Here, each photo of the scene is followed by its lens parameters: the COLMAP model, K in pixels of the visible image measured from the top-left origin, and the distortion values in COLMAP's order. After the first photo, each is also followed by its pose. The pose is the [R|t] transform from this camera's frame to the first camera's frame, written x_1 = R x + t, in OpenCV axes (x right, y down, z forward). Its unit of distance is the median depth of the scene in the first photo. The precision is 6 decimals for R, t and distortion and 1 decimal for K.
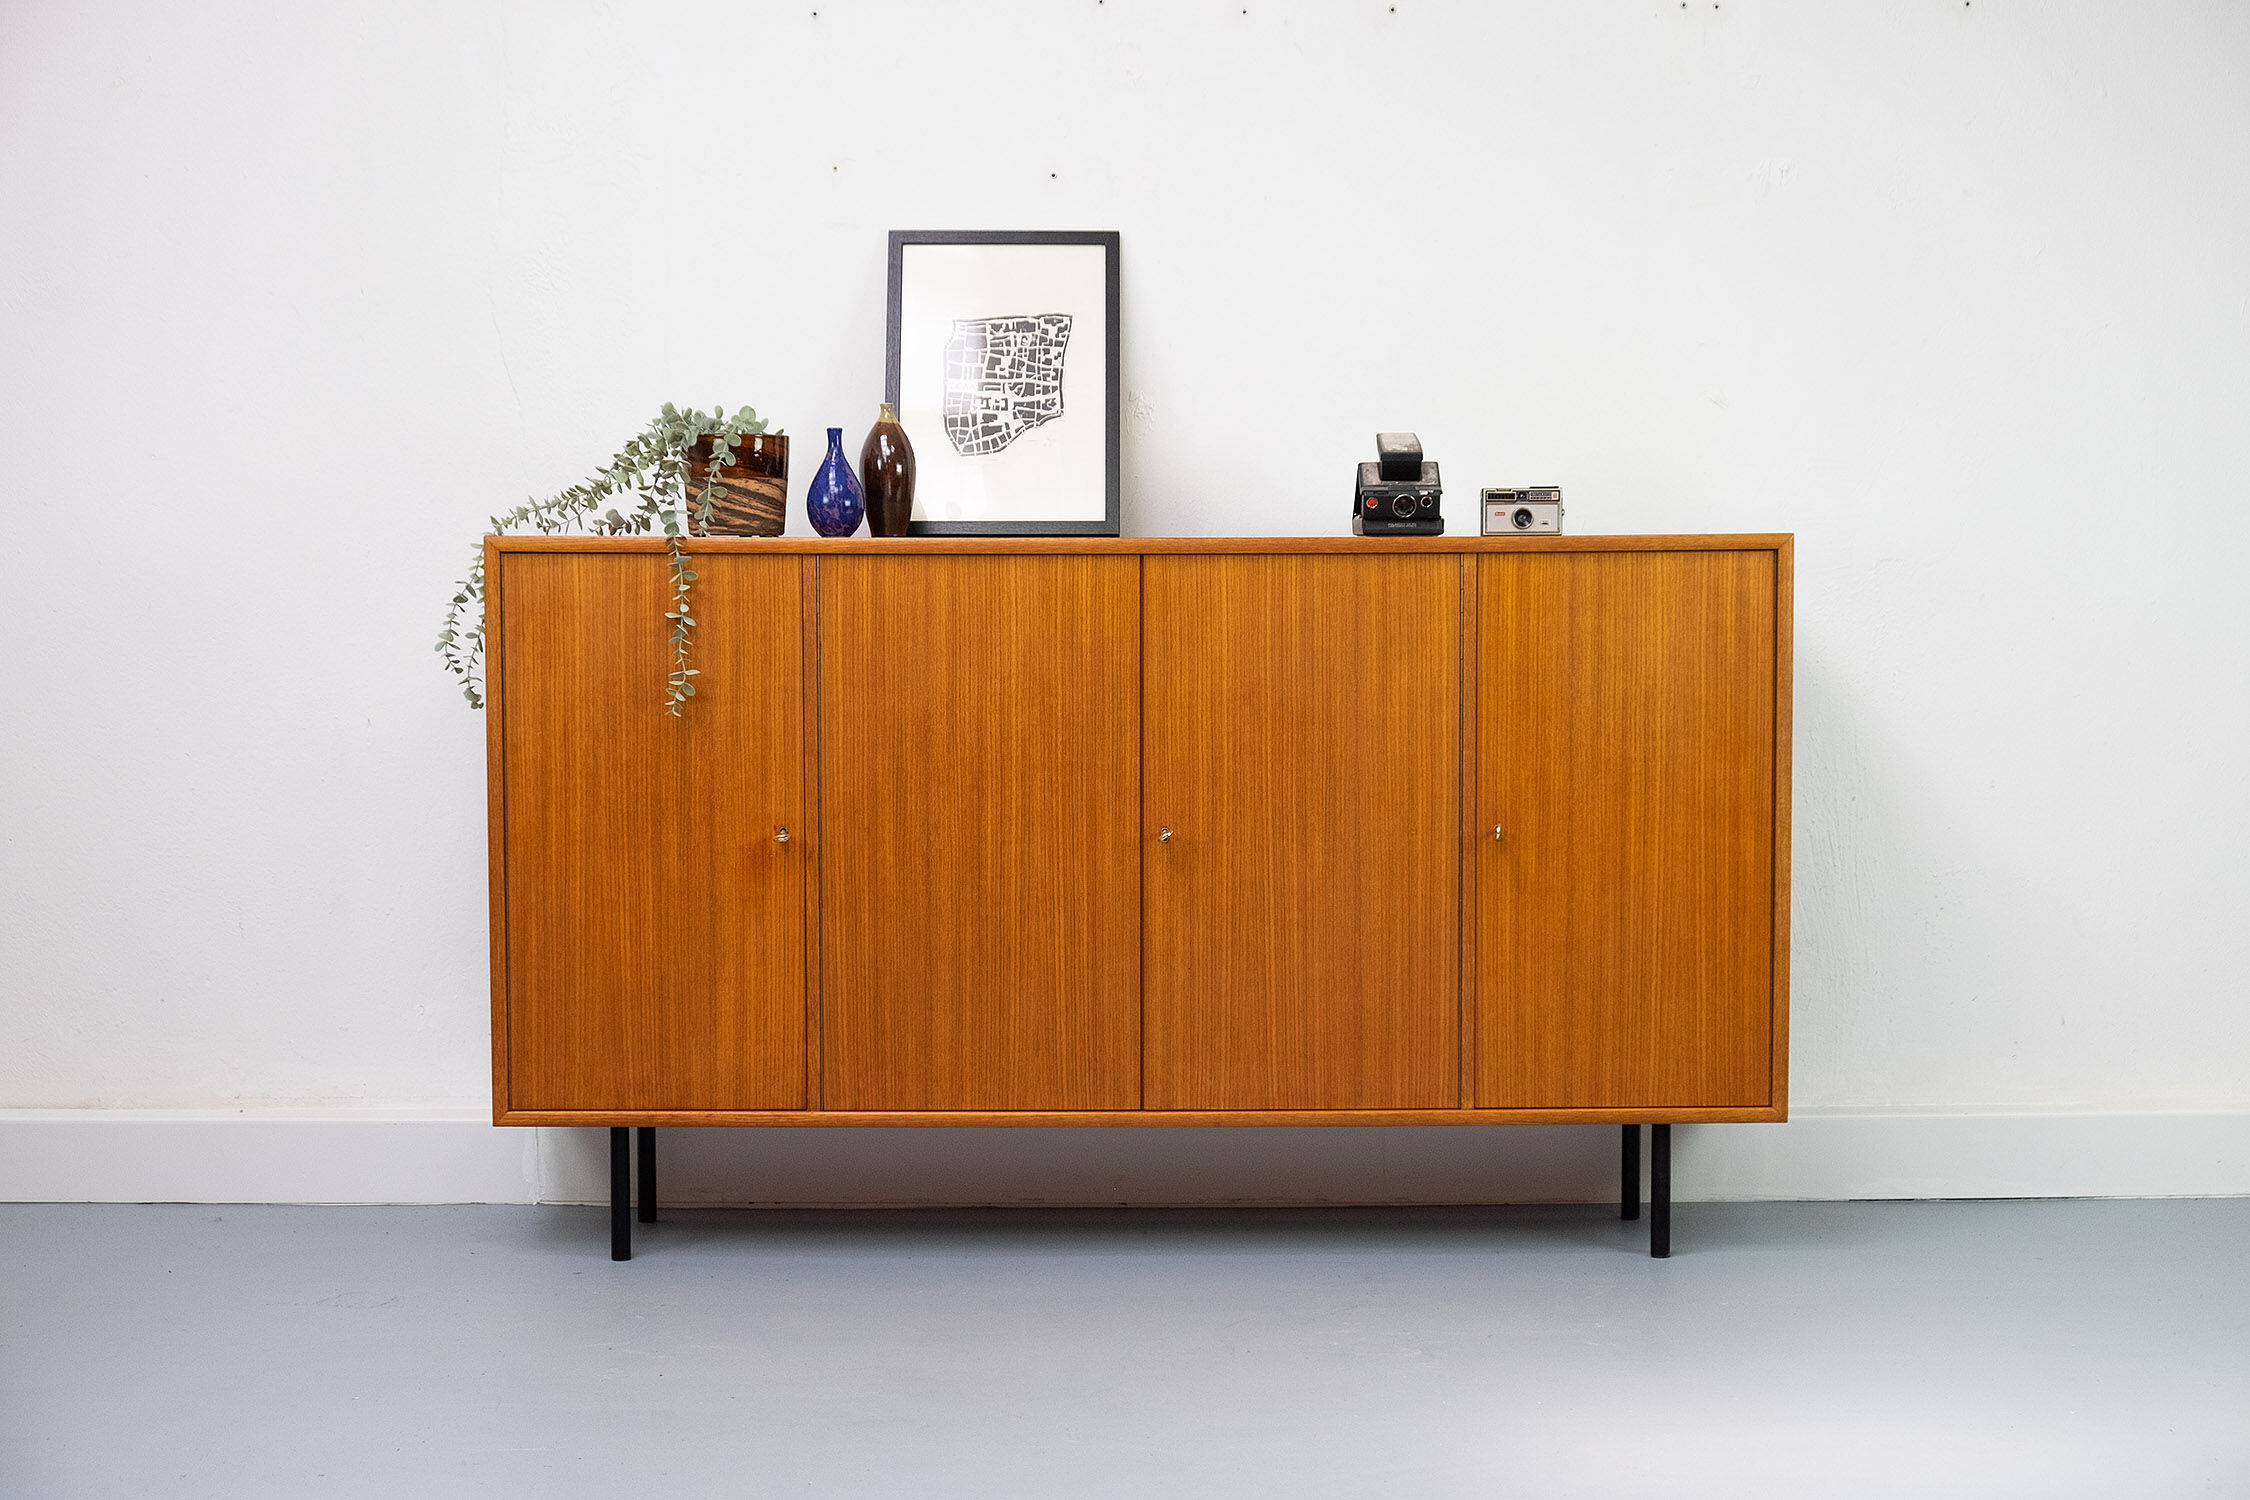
lens RADIAL K [[3809.9, 0, 1123.6], [0, 3809.9, 900.5], [0, 0, 1]] dist [0.153424, 0.011584]
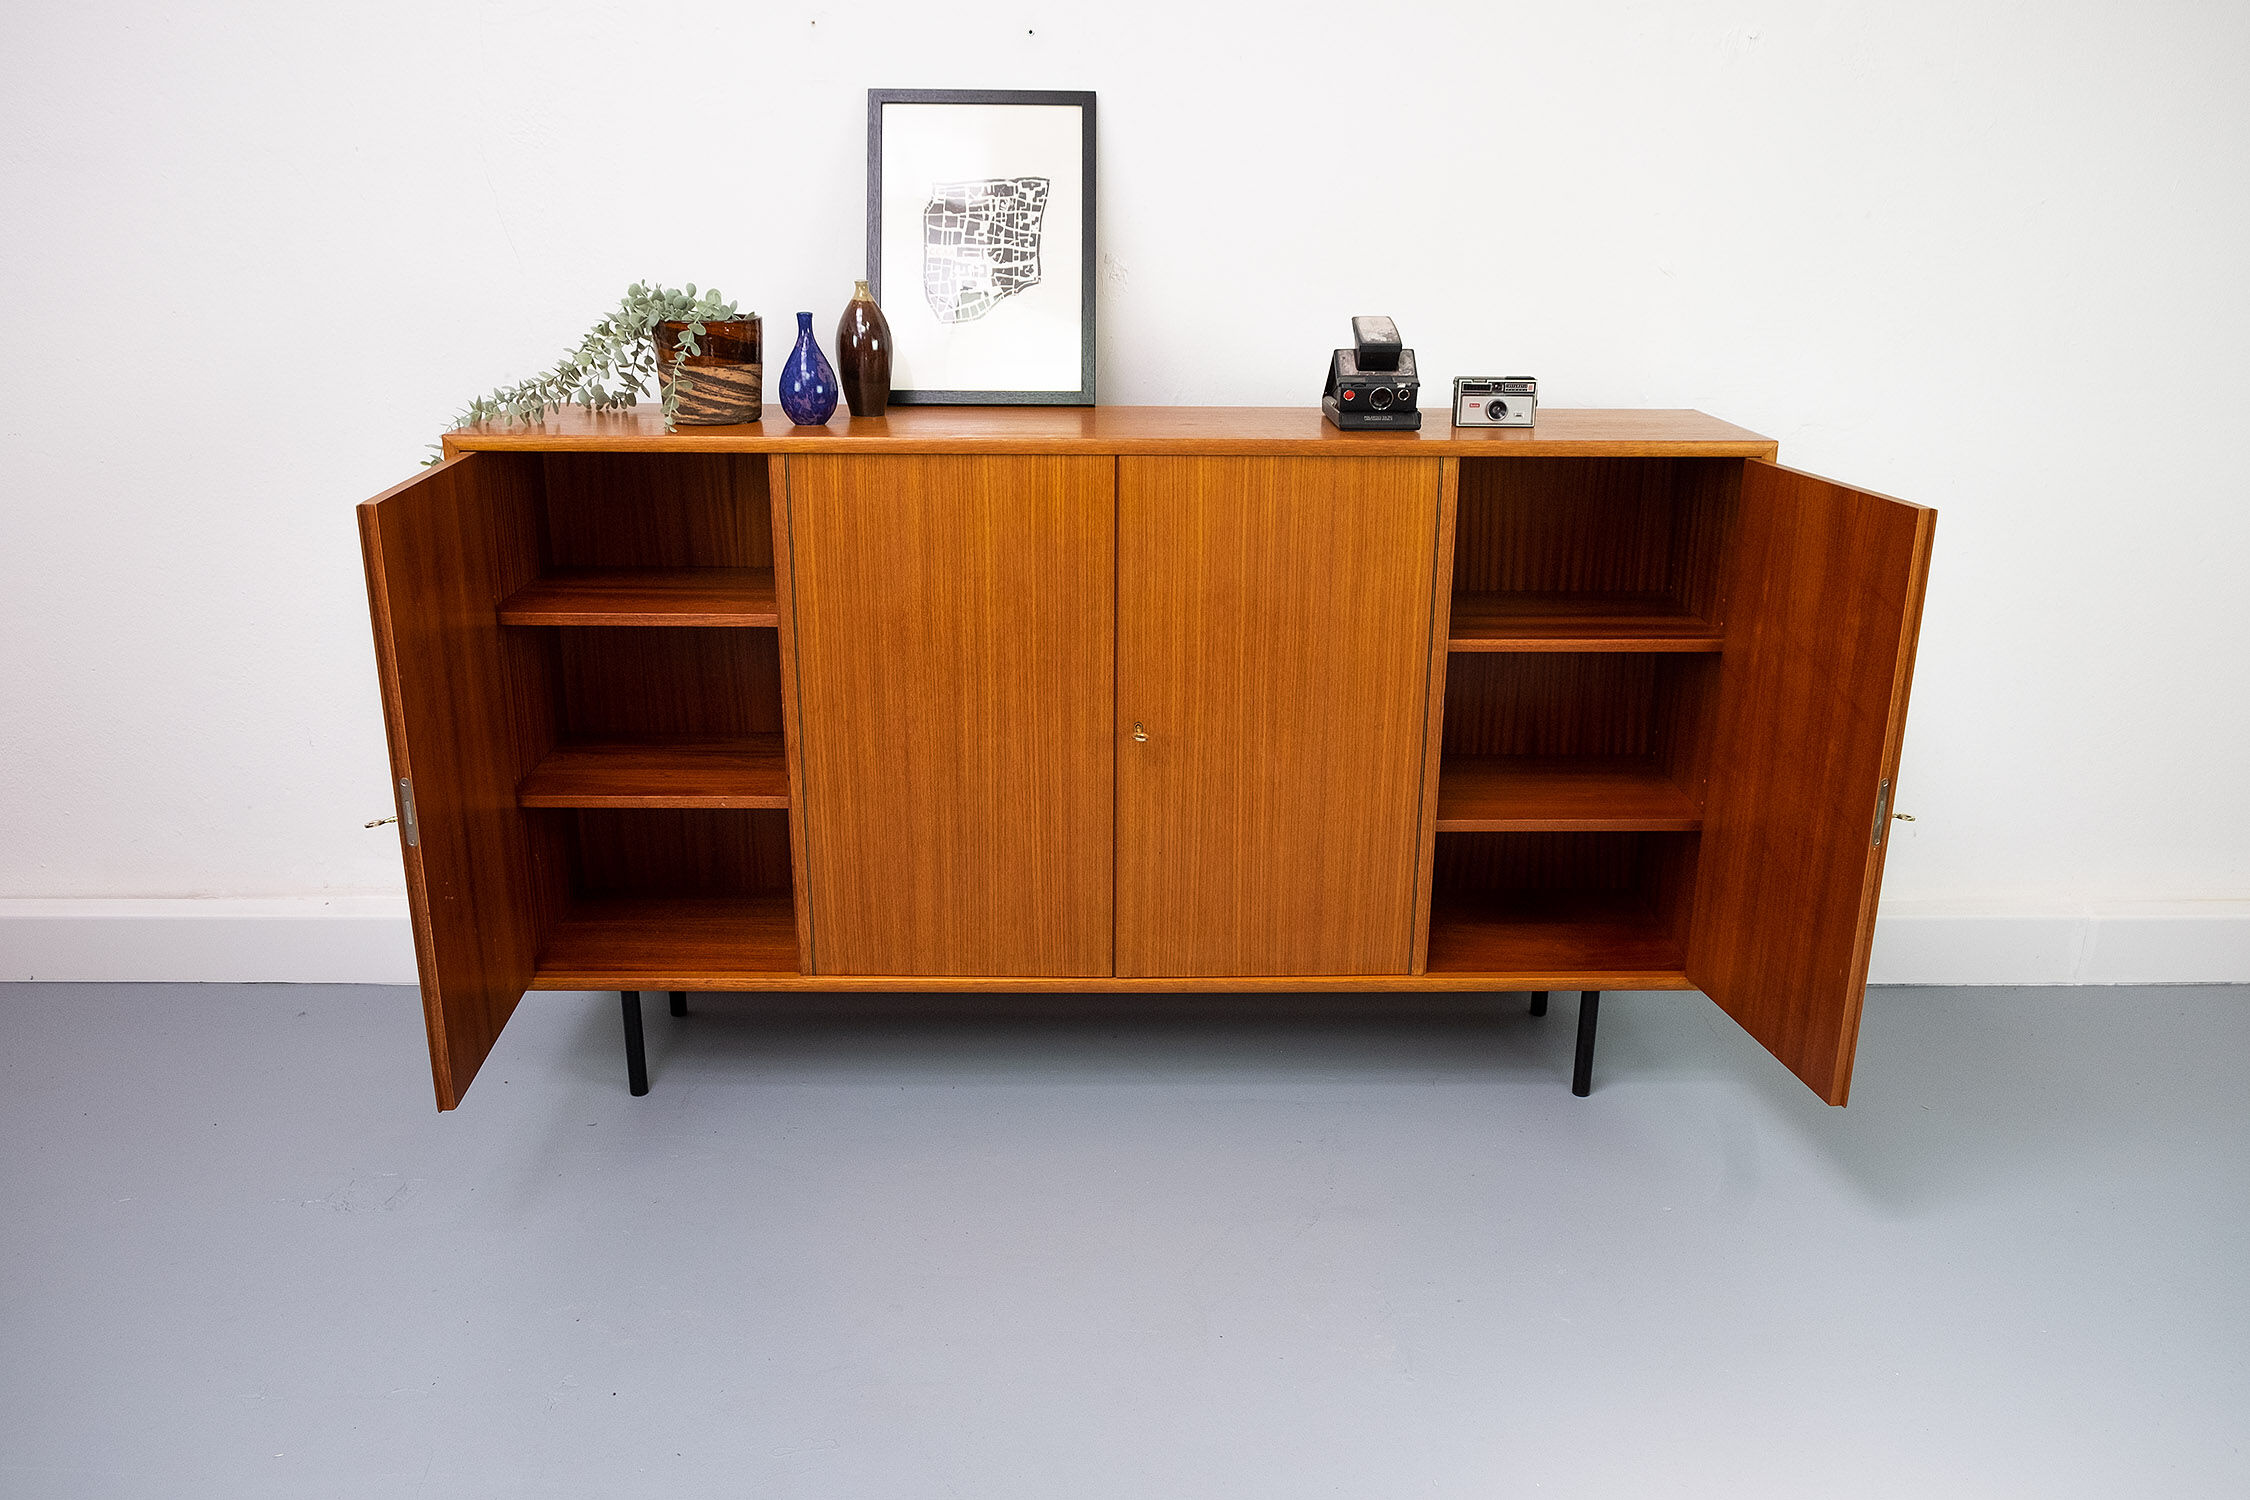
lens RADIAL K [[1743.6, 0, 1125.8], [0, 1743.6, 774.4], [0, 0, 1]] dist [-0.006529, -0.000383]
pose [[0.999876, 0.003855, 0.015275, 0.000483], [-0.007476, 0.969589, 0.244624, -0.119913], [-0.013868, -0.244708, 0.969498, 0.541921]]
